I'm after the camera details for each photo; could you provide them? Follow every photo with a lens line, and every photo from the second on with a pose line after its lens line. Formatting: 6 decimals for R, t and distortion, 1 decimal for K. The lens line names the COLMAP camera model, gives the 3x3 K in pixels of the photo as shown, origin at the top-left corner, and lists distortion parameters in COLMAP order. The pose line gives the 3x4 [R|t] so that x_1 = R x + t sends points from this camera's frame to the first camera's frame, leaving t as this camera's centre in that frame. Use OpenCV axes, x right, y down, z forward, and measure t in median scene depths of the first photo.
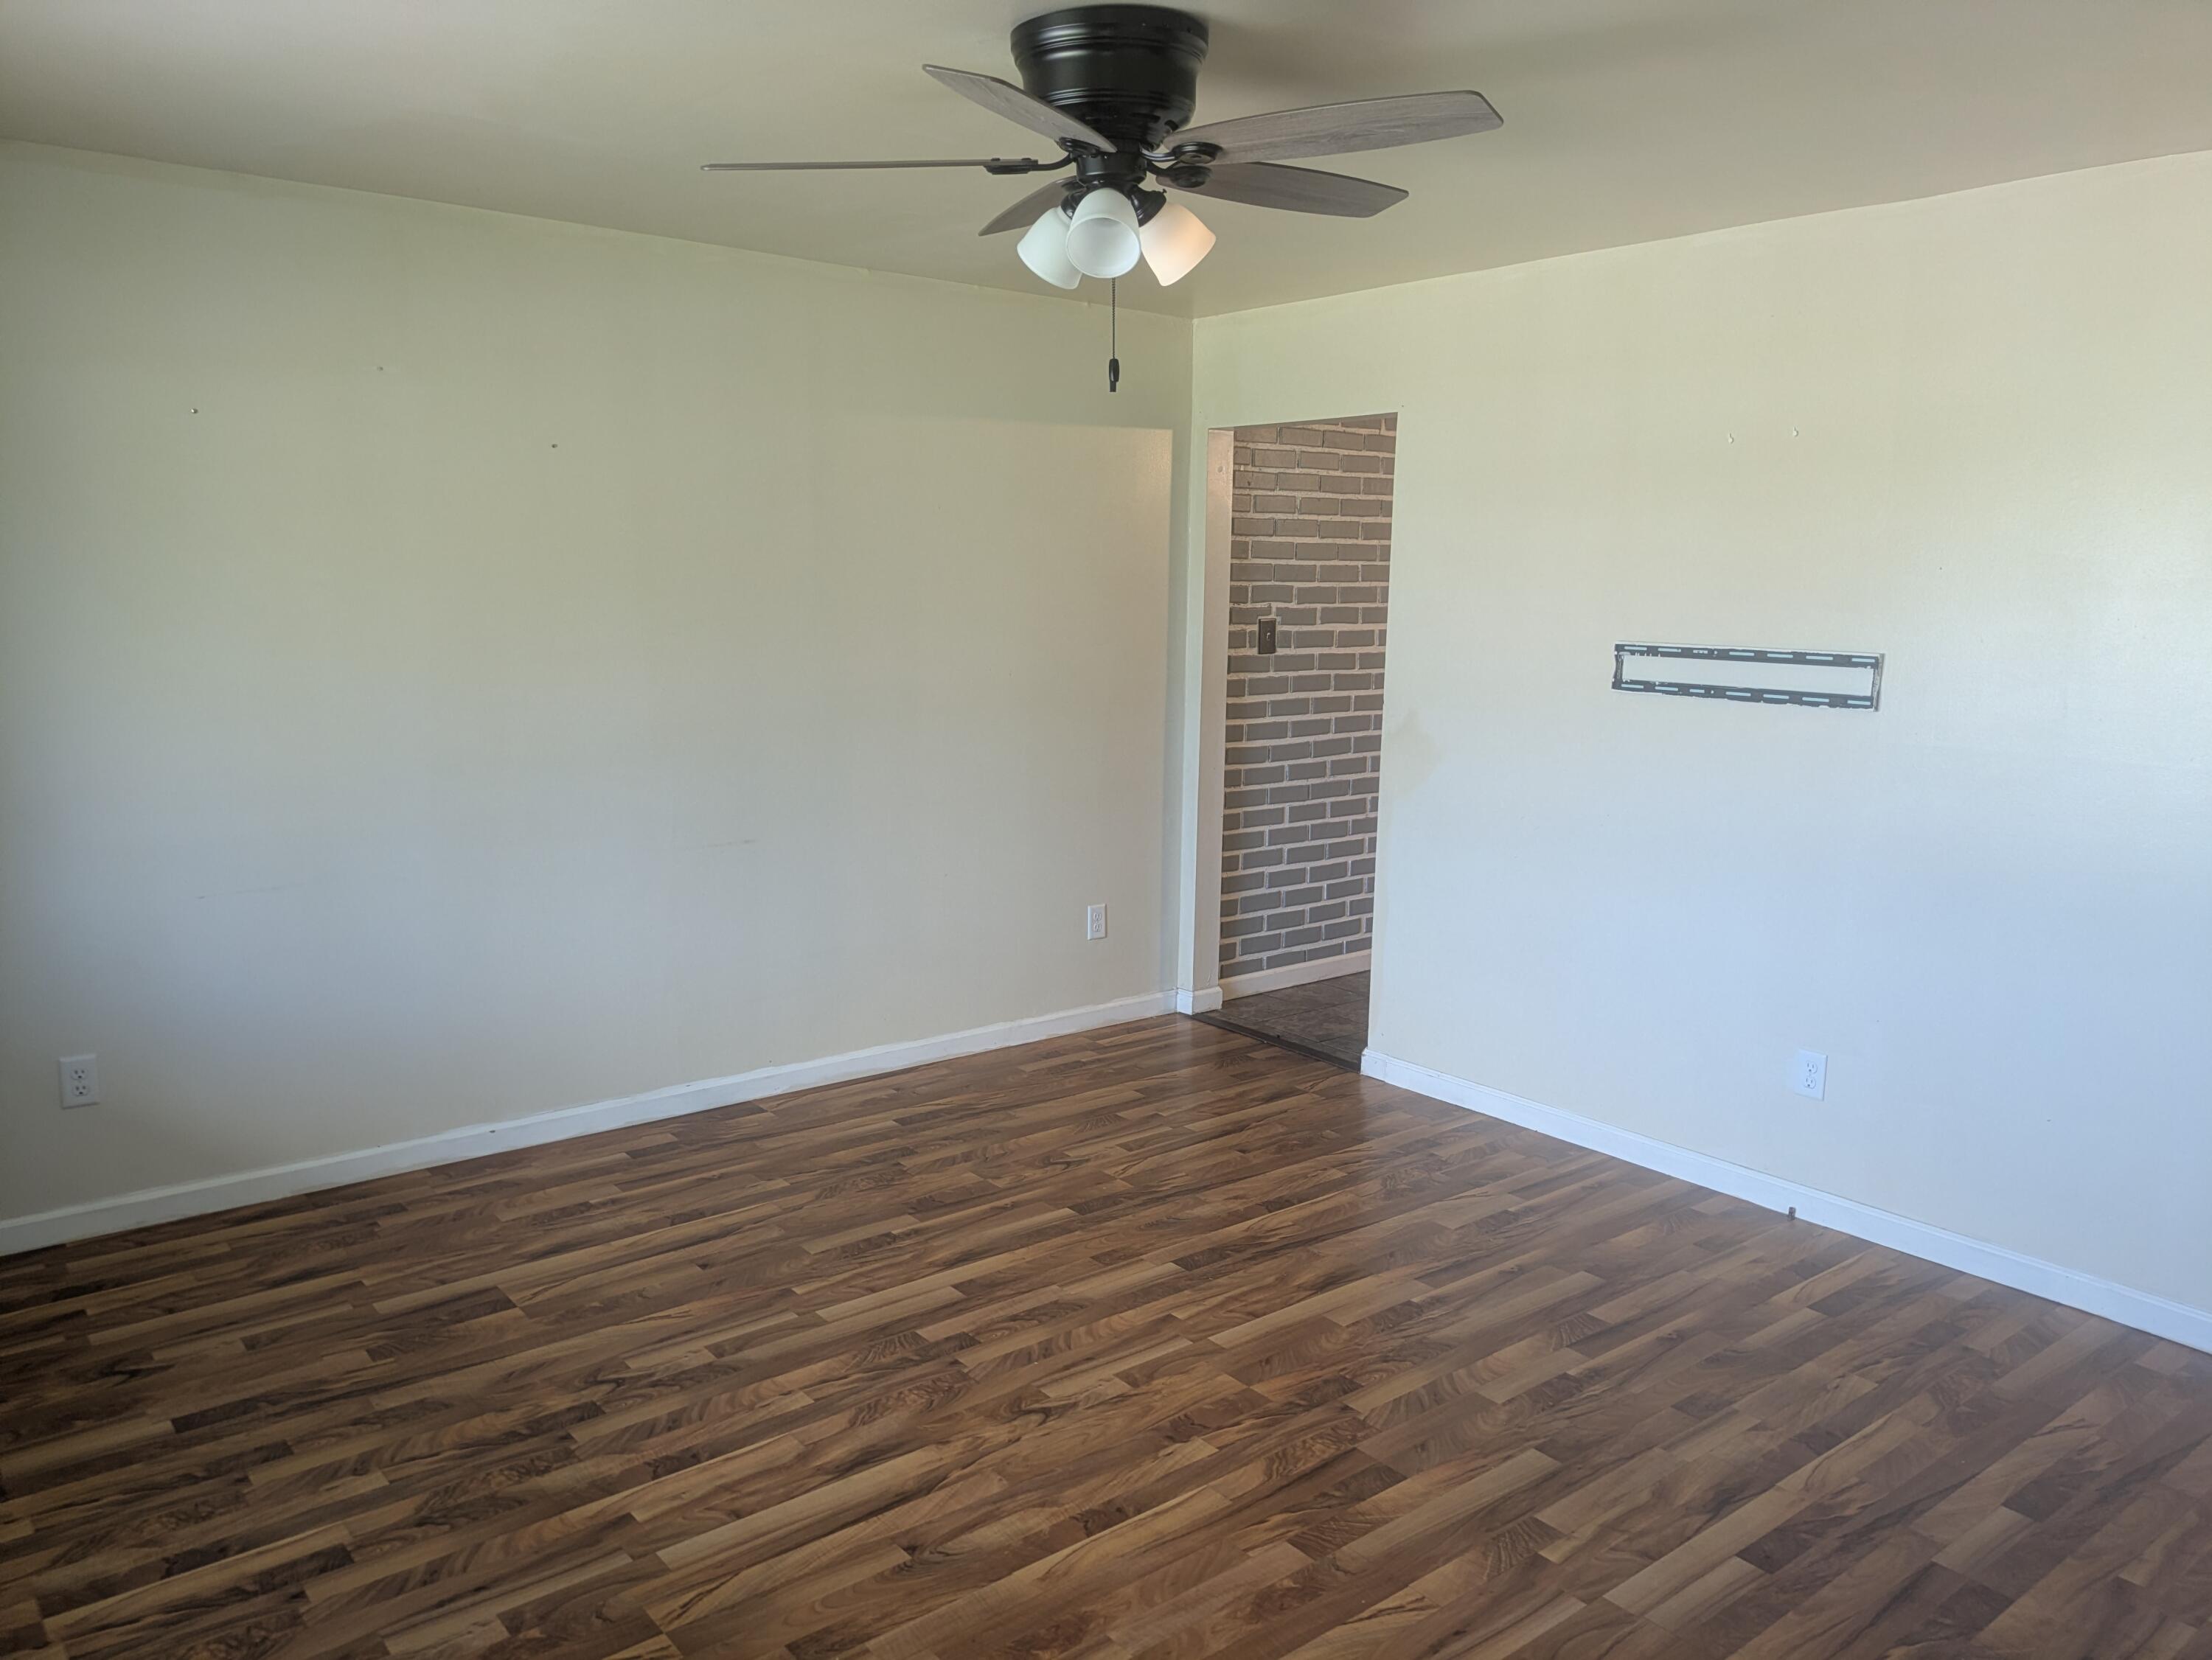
lens RADIAL K [[1650.5, 0, 1102.0], [0, 1650.5, 826.2], [0, 0, 1]] dist [-0.031608, -0.016161]
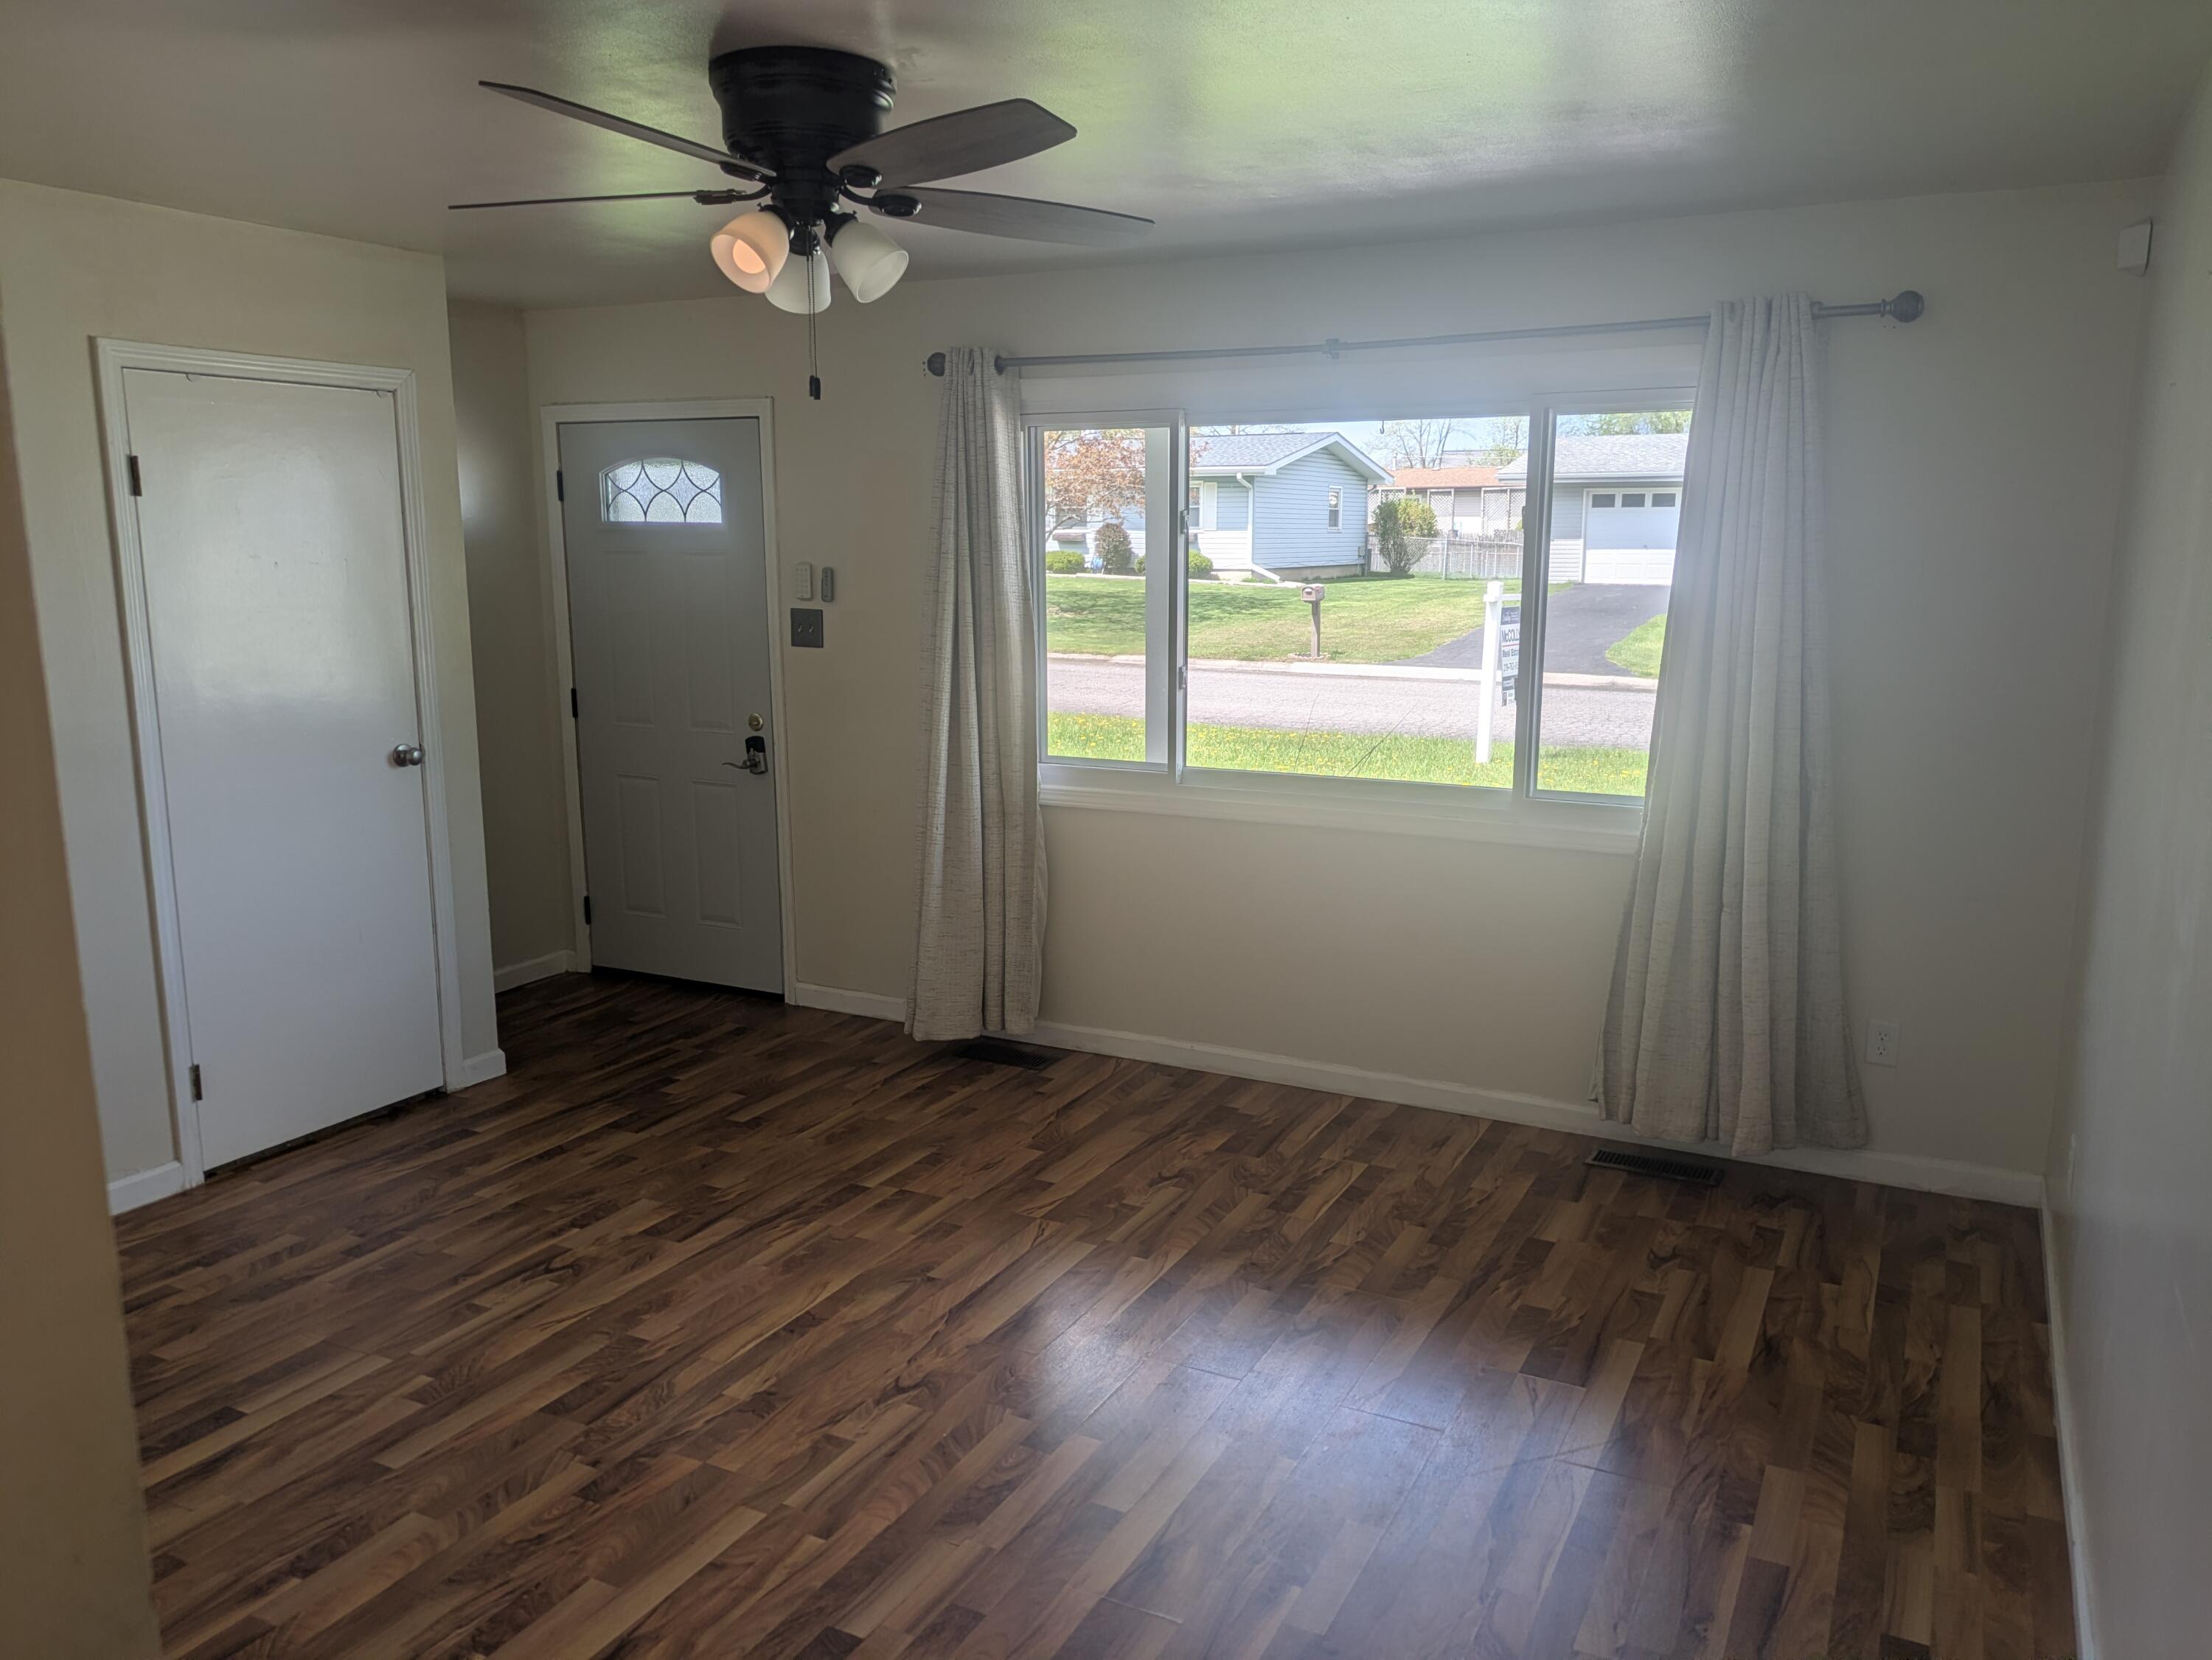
lens RADIAL K [[1650.5, 0, 1109.6], [0, 1650.5, 833.0], [0, 0, 1]] dist [-0.031608, -0.016161]
pose [[-0.915356, 0.046000, -0.400010, 0.241681], [-0.084302, 0.949540, 0.302105, -0.293455], [0.393722, 0.310255, -0.865289, 1.852089]]
